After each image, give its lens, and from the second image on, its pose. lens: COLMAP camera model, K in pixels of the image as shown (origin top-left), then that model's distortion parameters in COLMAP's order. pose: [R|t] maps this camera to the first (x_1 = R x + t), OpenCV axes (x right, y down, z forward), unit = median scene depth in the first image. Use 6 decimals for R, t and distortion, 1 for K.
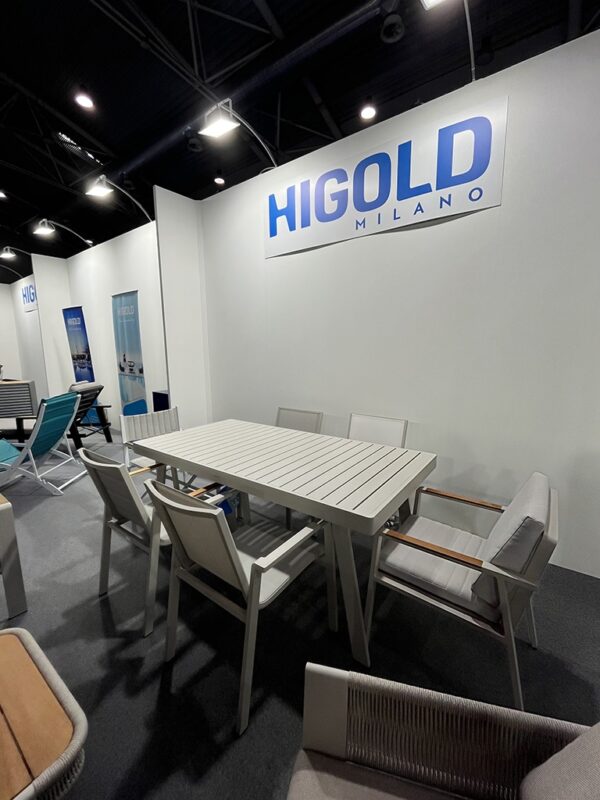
lens RADIAL K [[337.4, 0, 303.2], [0, 337.4, 398.9], [0, 0, 1]] dist [-0.001927, -0.000462]
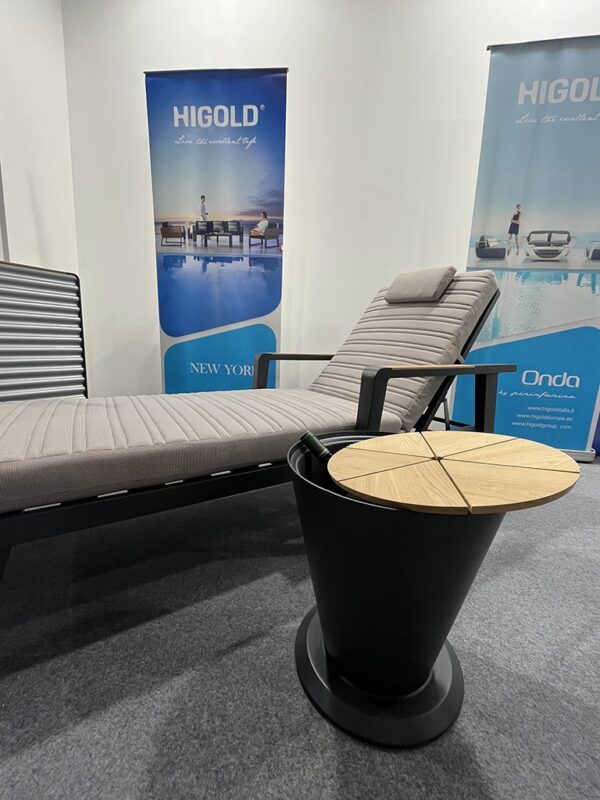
lens RADIAL K [[337.4, 0, 303.2], [0, 337.4, 398.9], [0, 0, 1]] dist [-0.001927, -0.000462]
pose [[0.857230, -0.042947, 0.513140, -1.424085], [0.036502, 0.999077, 0.022639, 0.096789], [-0.513638, -0.000676, 0.858007, 1.184527]]
